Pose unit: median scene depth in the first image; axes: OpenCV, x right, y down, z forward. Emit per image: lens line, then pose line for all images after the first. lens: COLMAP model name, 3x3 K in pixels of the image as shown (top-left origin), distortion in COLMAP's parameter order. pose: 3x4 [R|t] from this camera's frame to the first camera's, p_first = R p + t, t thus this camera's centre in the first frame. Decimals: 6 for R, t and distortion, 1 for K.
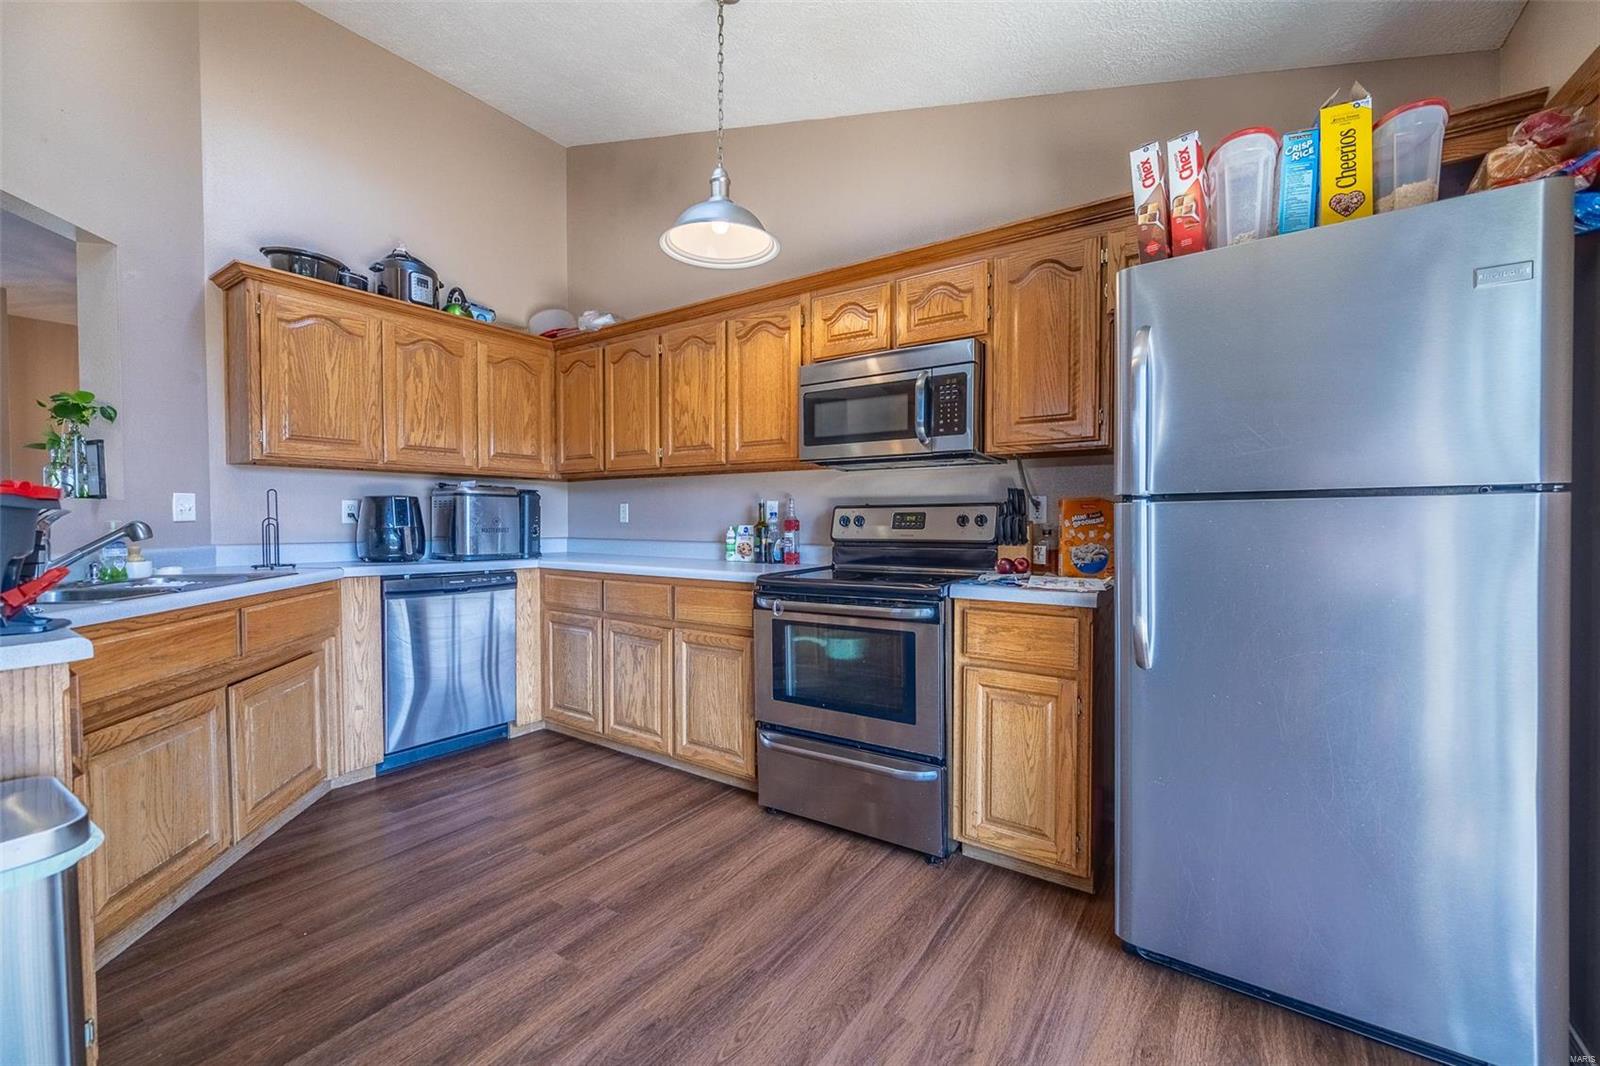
lens RADIAL K [[652.9, 0, 800.0], [0, 652.9, 533.0], [0, 0, 1]] dist [-0.000664, -0.000111]
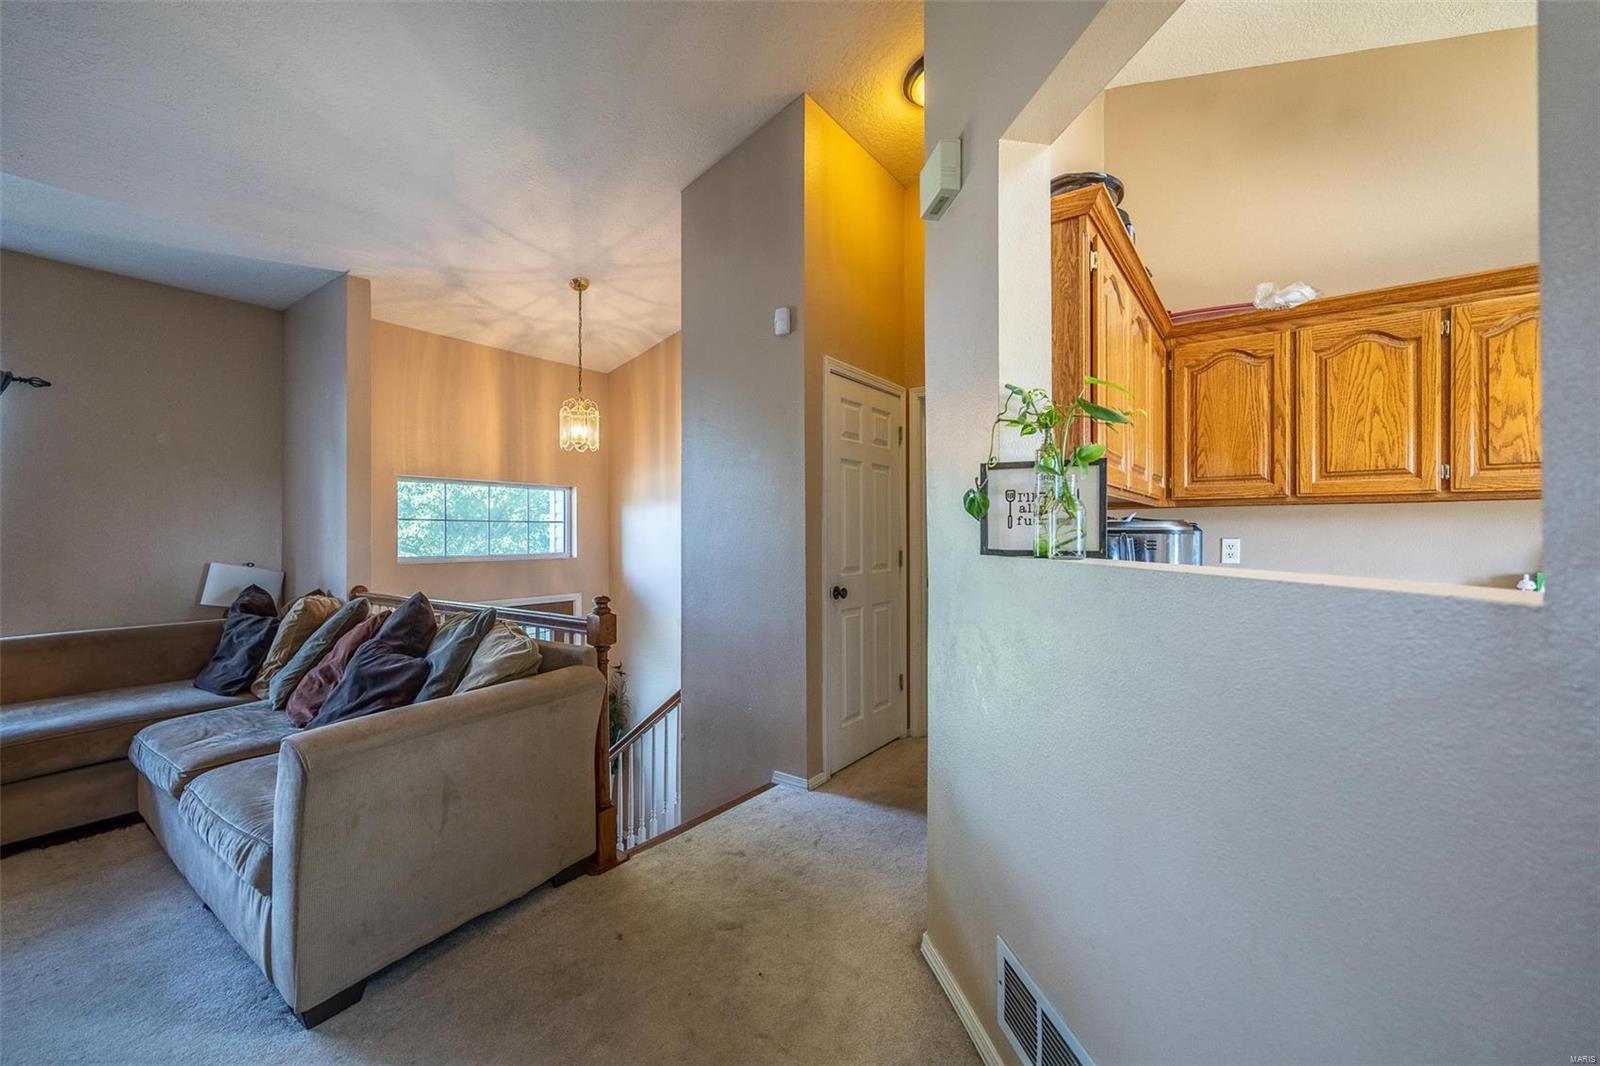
lens RADIAL K [[643.3, 0, 800.0], [0, 643.3, 533.0], [0, 0, 1]] dist [-0.000946, -0.000200]
pose [[0.998995, -0.001064, -0.044808, -0.890311], [0.000625, 0.999952, -0.009808, -0.049452], [0.044816, 0.009770, 0.998947, 0.263845]]
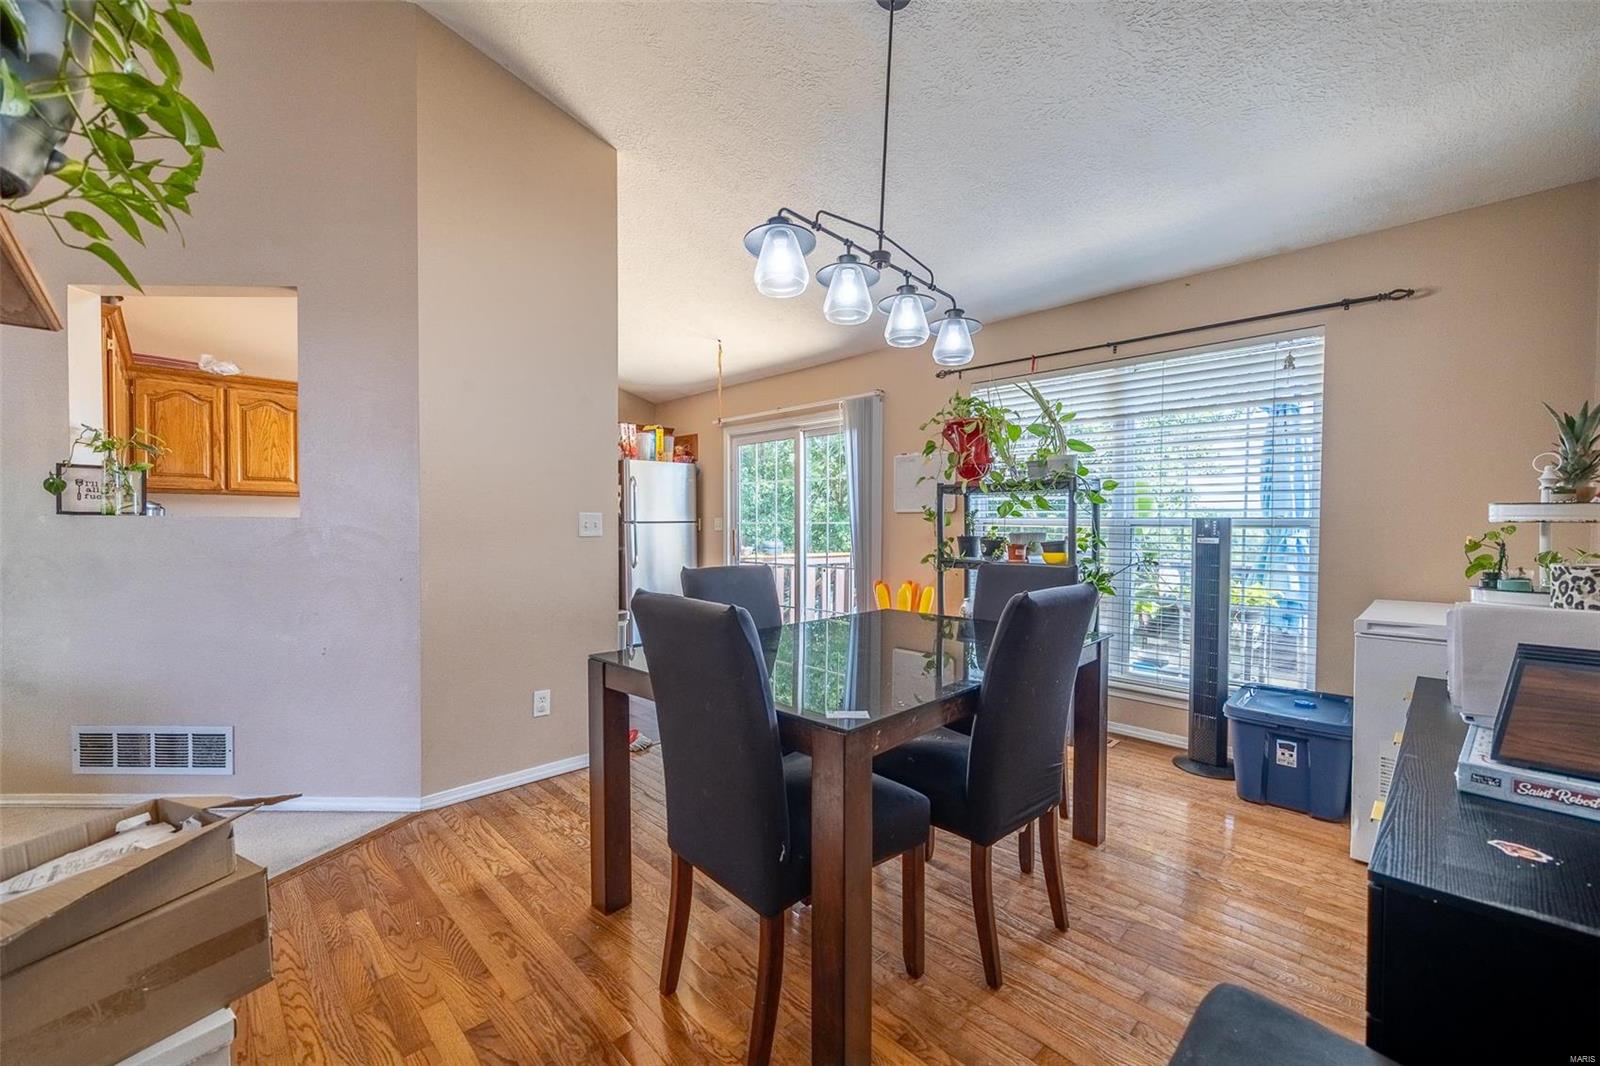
lens RADIAL K [[652.9, 0, 800.0], [0, 652.9, 533.0], [0, 0, 1]] dist [-0.000664, -0.000111]
pose [[0.214686, -0.010575, 0.976626, -1.358181], [0.009046, 0.999920, 0.008839, -0.015555], [-0.976641, 0.006937, 0.214764, -0.333130]]
